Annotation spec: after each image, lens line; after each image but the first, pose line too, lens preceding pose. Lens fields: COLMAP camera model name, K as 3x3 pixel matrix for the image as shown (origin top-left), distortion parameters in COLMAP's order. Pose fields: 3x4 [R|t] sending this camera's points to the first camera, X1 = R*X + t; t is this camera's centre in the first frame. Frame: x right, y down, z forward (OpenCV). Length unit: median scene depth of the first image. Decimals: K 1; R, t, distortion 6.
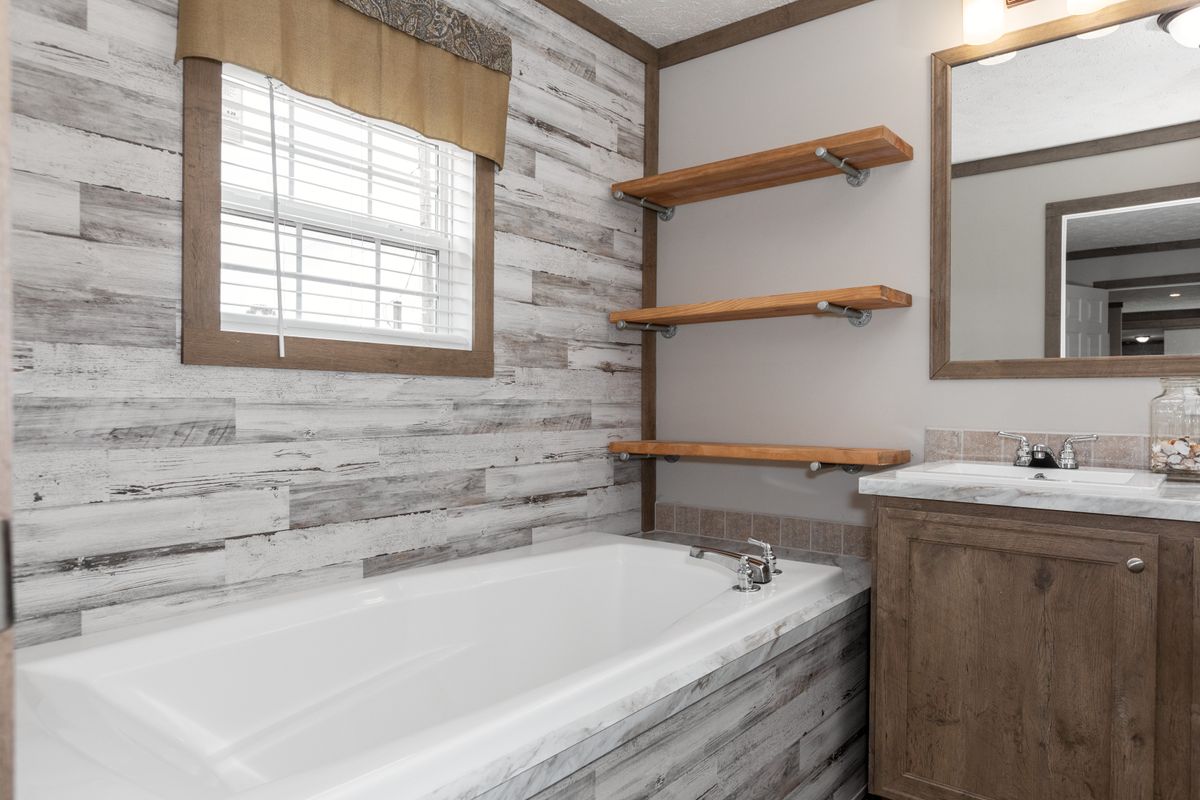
lens RADIAL K [[767.6, 0, 600.0], [0, 767.6, 400.0], [0, 0, 1]] dist [0.049681, 0.000840]
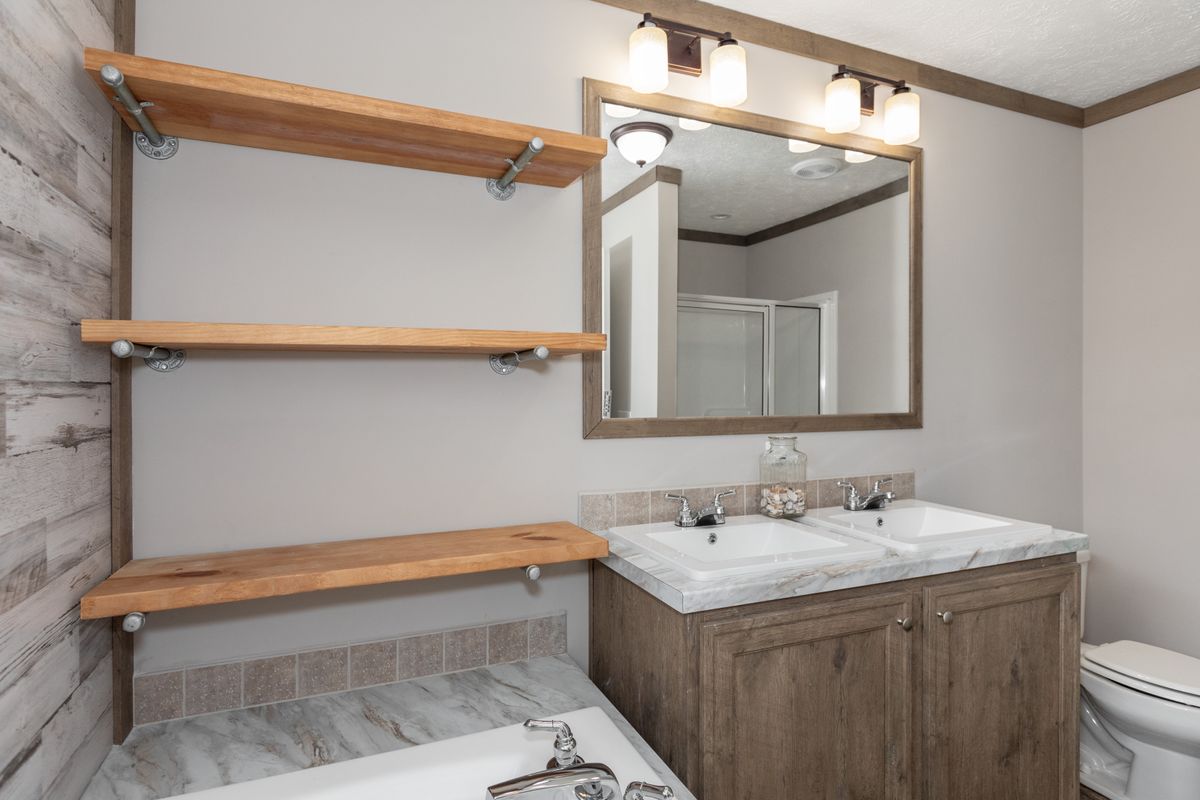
lens RADIAL K [[629.2, 0, 602.1], [0, 629.2, 392.6], [0, 0, 1]] dist [0.001496, -0.001114]
pose [[0.469891, -0.002750, 0.882720, -0.195866], [0.004337, 0.999990, 0.000807, -0.076918], [-0.882714, 0.003449, 0.469898, 0.609329]]
